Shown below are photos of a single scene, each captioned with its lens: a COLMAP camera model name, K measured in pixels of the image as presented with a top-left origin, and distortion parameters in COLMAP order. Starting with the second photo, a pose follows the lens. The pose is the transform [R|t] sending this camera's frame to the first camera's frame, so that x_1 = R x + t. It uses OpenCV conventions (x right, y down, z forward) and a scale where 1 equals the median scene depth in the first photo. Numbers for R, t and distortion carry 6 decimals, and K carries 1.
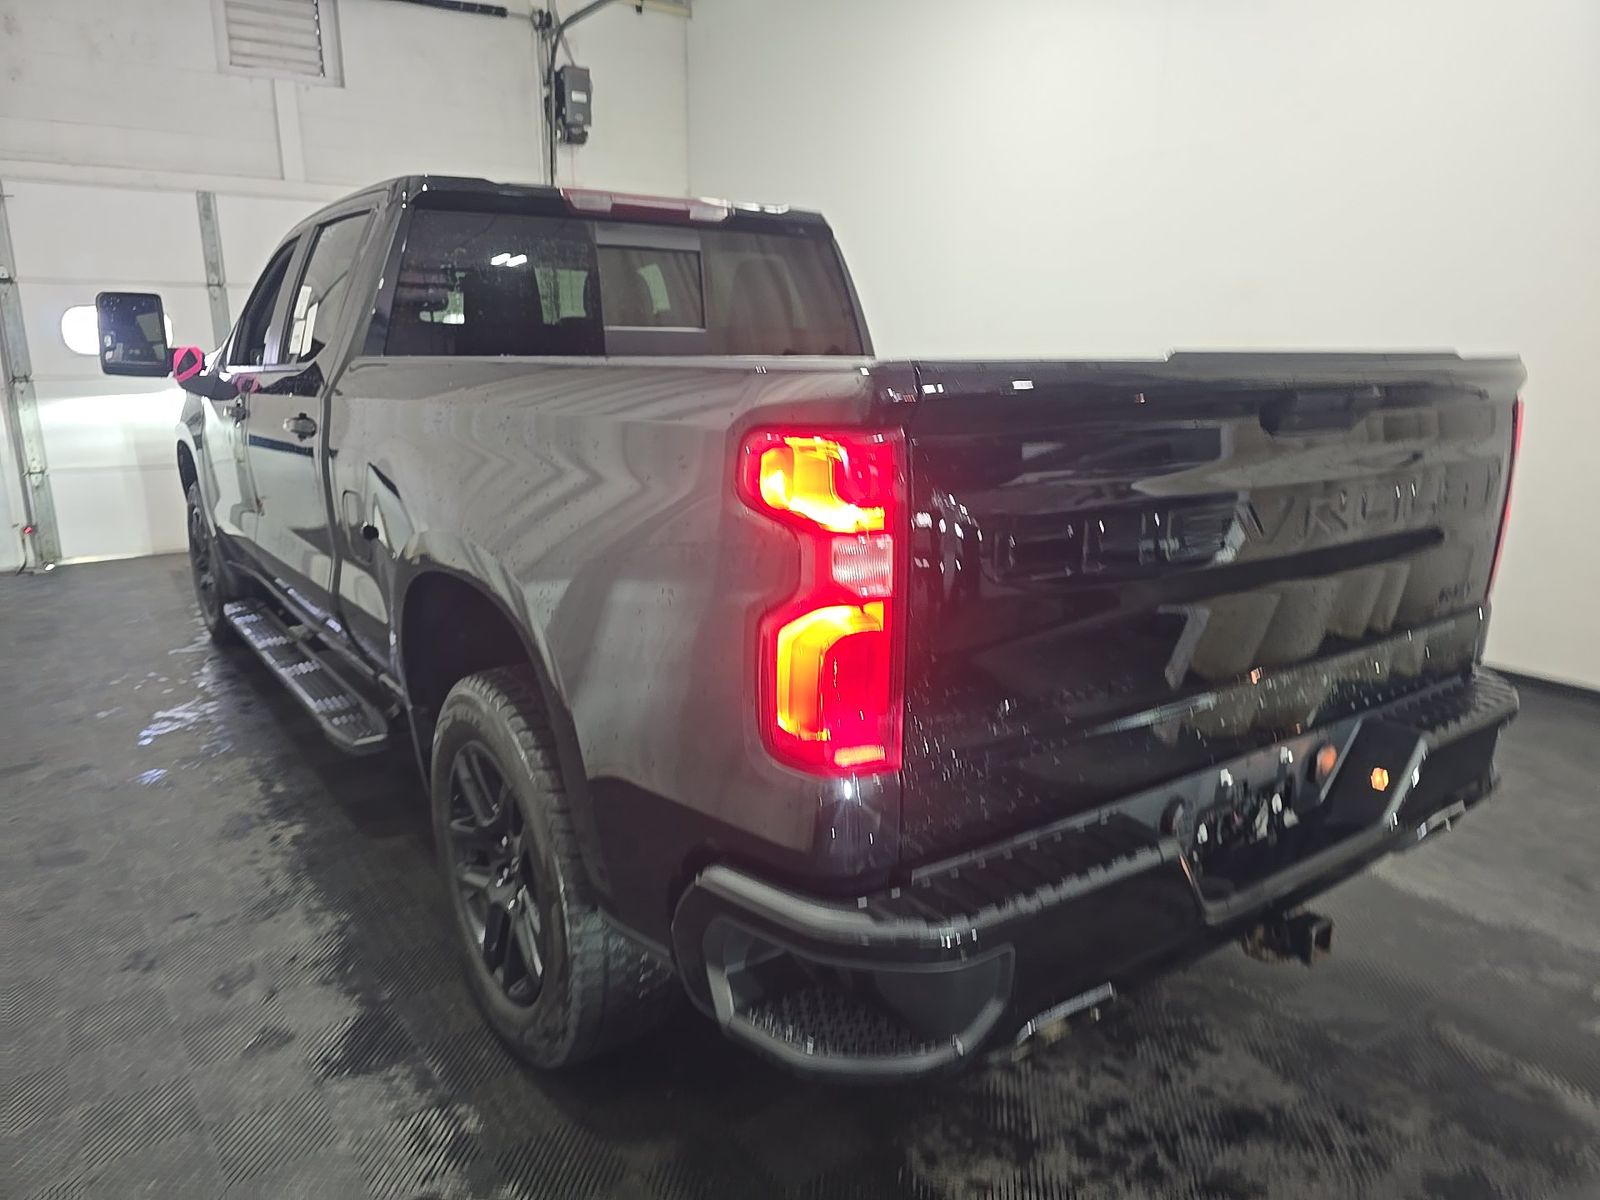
lens RADIAL K [[1086.3, 0, 800.0], [0, 1086.3, 600.0], [0, 0, 1]] dist [-0.003818, -0.004275]
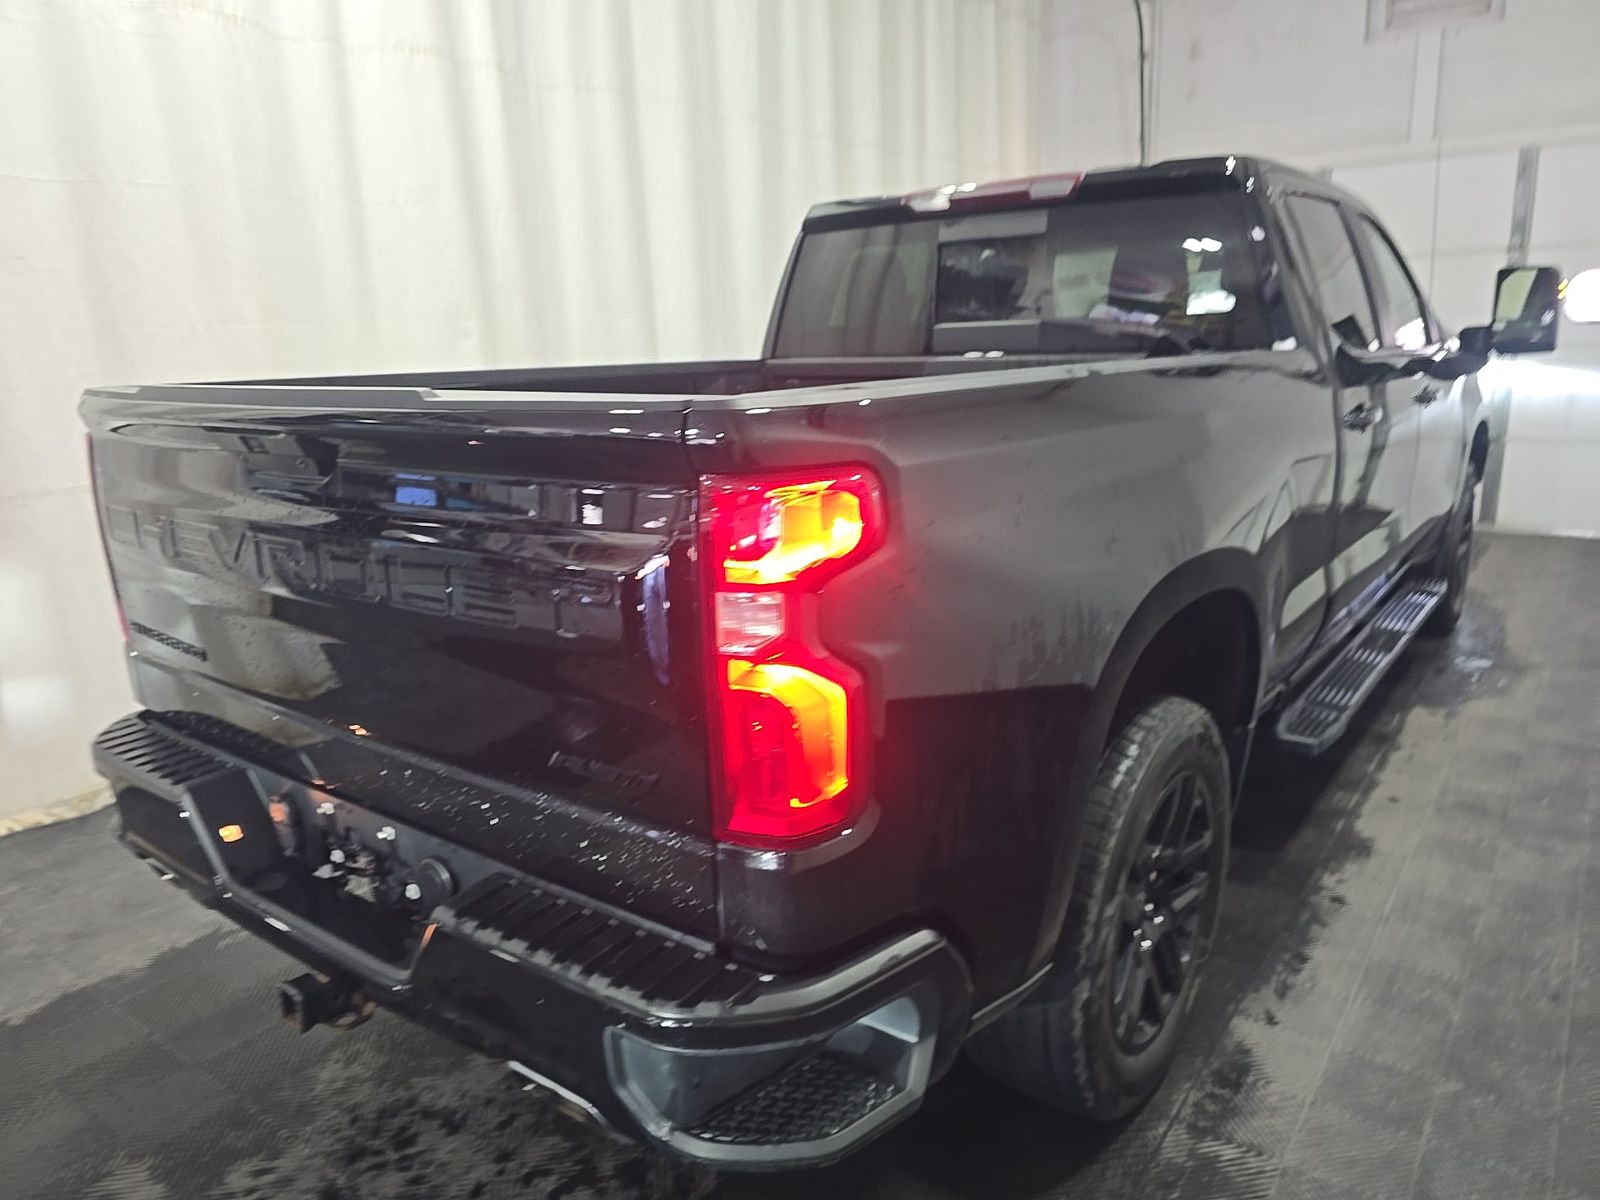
lens RADIAL K [[1086.3, 0, 800.0], [0, 1086.3, 600.0], [0, 0, 1]] dist [-0.003818, -0.004275]
pose [[0.310066, 0.210344, -0.927154, 0.318869], [-0.179019, 0.970690, 0.160352, -0.058887], [0.933708, 0.116258, 0.338633, 0.236602]]
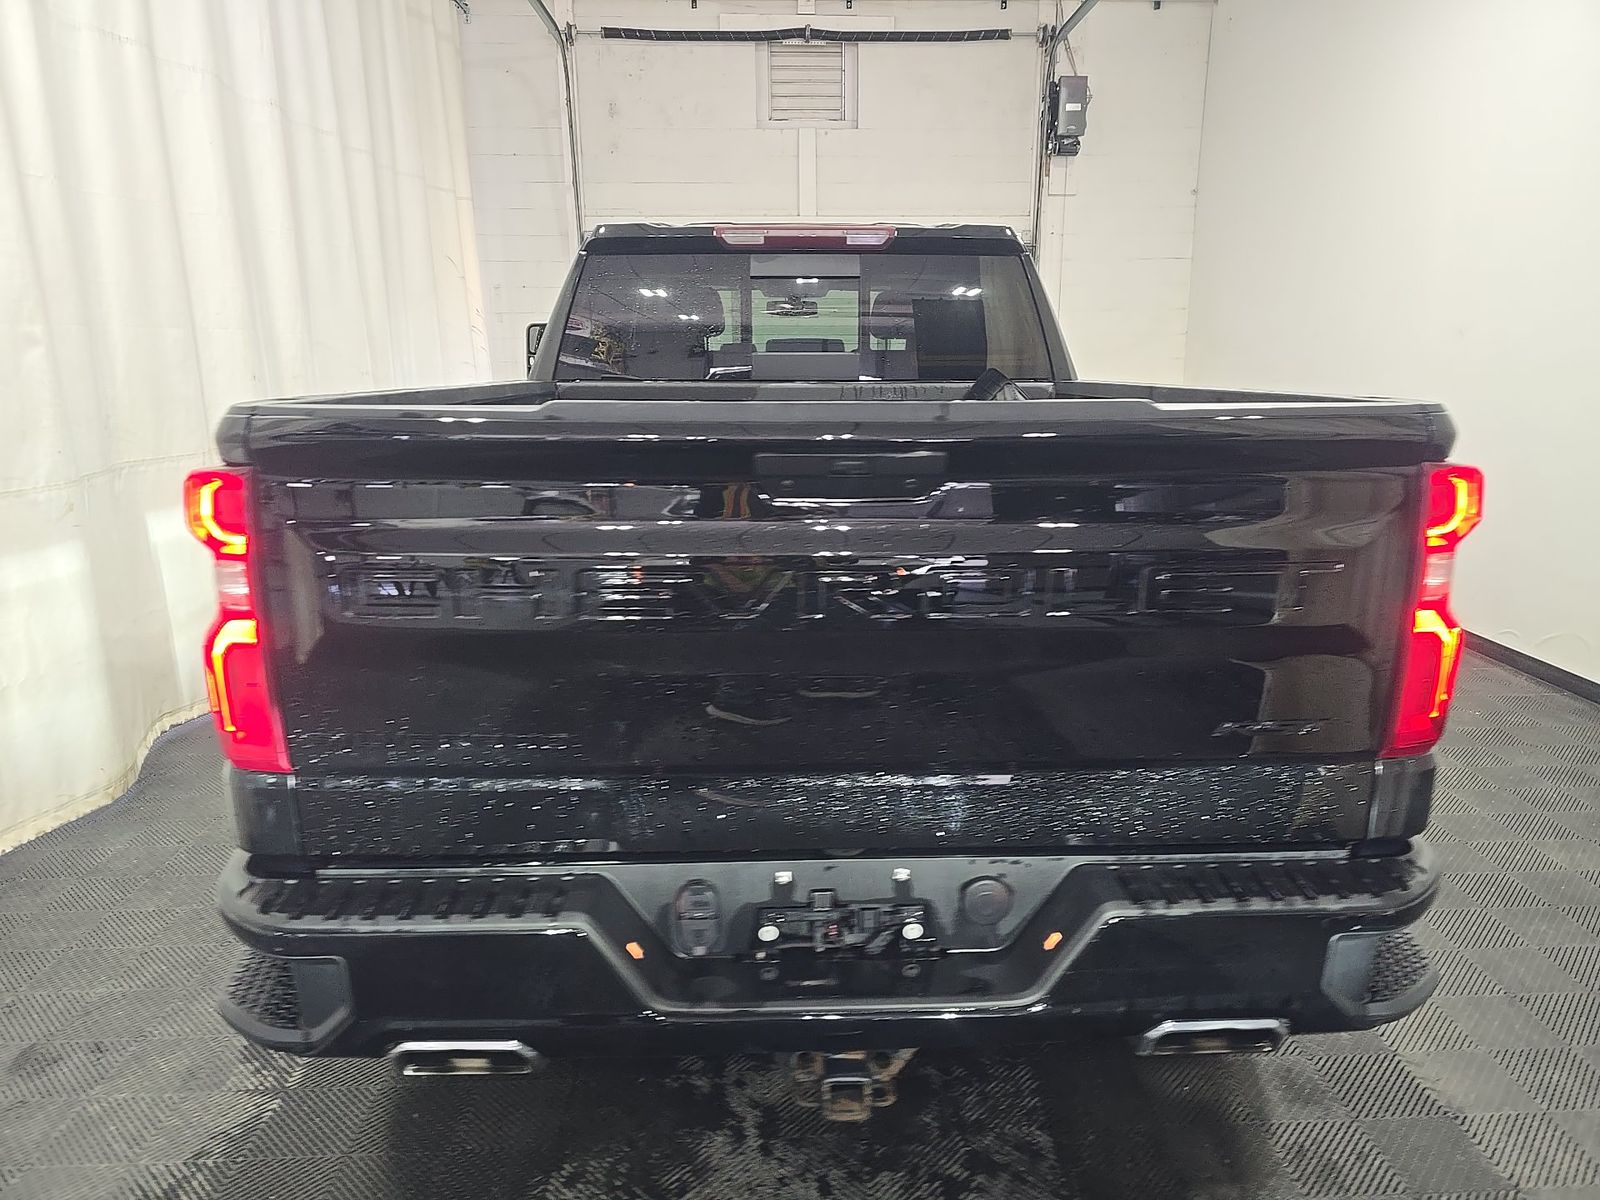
lens RADIAL K [[1064.9, 0, 800.0], [0, 1064.9, 600.0], [0, 0, 1]] dist [0.006775, 0.000684]
pose [[0.832404, 0.117081, -0.541660, 0.190200], [-0.117037, 0.992522, 0.034678, -0.020535], [0.541670, 0.034528, 0.839882, 0.061494]]
